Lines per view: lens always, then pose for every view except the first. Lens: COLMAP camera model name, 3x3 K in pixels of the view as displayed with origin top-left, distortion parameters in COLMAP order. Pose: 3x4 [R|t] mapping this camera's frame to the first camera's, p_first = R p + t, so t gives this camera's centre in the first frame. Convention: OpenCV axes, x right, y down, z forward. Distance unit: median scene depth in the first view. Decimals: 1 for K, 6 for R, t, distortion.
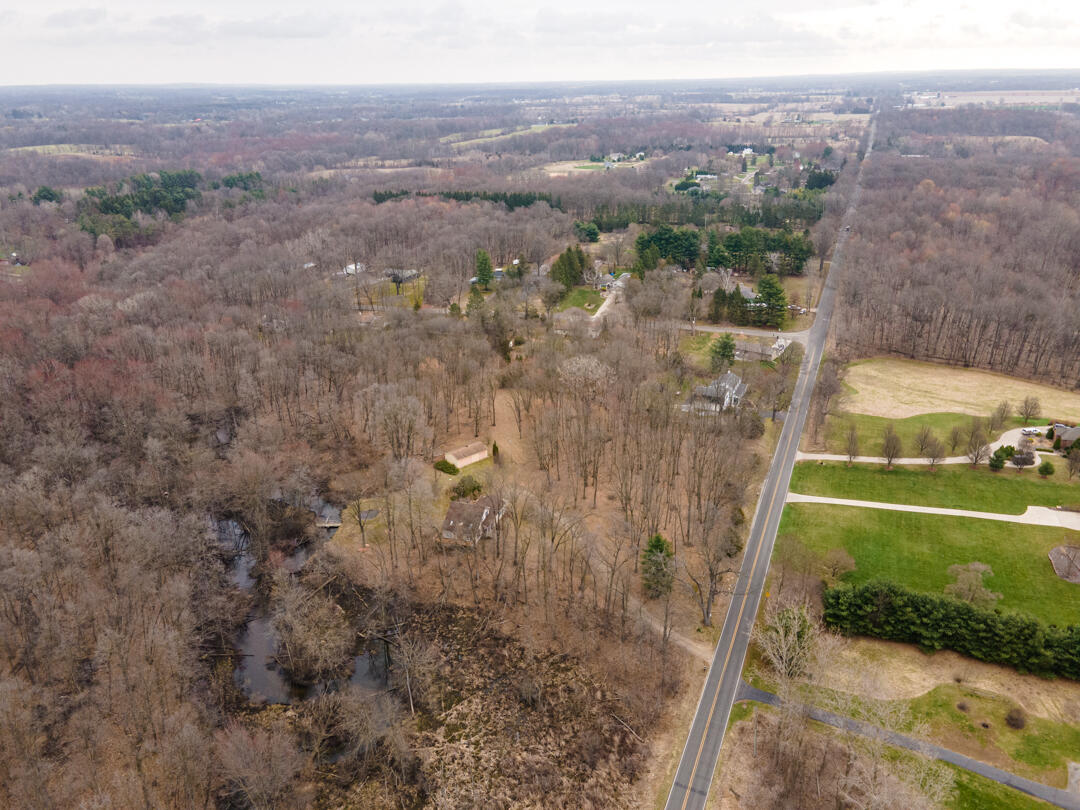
lens RADIAL K [[773.5, 0, 538.9], [0, 773.5, 402.7], [0, 0, 1]] dist [0.033713, 0.025724]
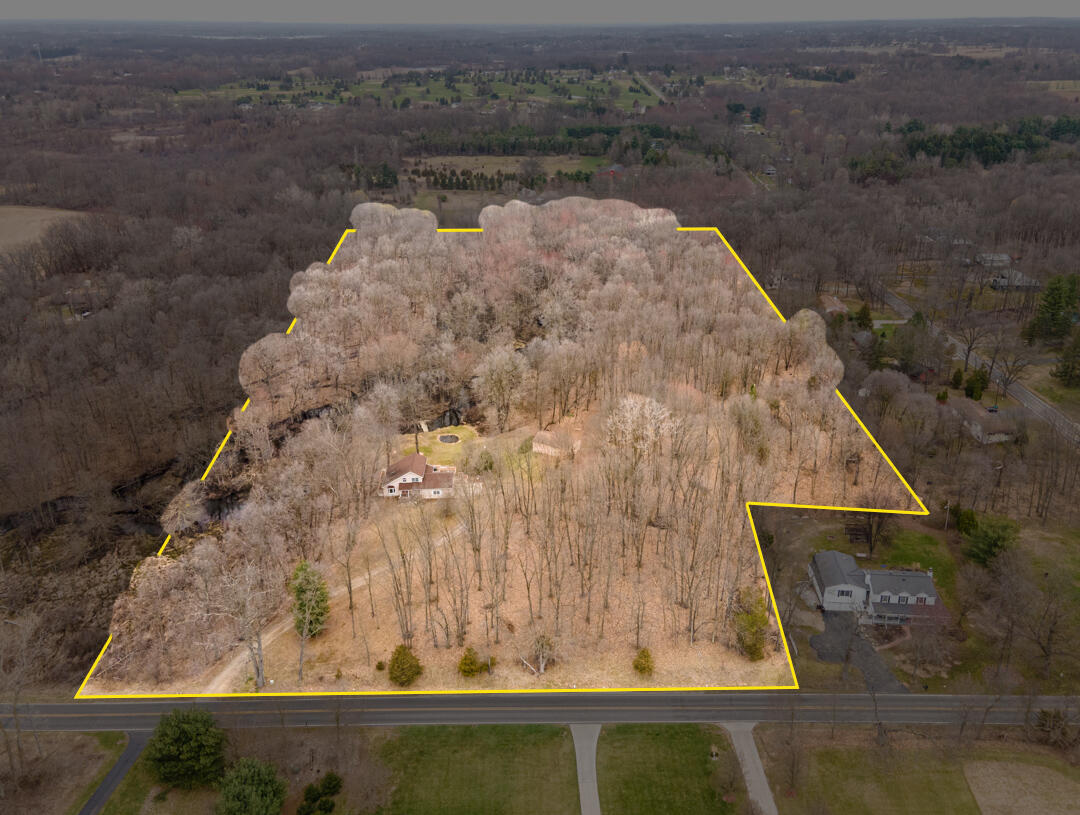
lens RADIAL K [[812.8, 0, 566.7], [0, 812.8, 346.9], [0, 0, 1]] dist [0.025630, 0.034865]
pose [[0.356270, 0.362545, -0.861181, 0.539075], [-0.361088, 0.903476, 0.230969, -0.203532], [0.861793, 0.228675, 0.452792, 0.450796]]
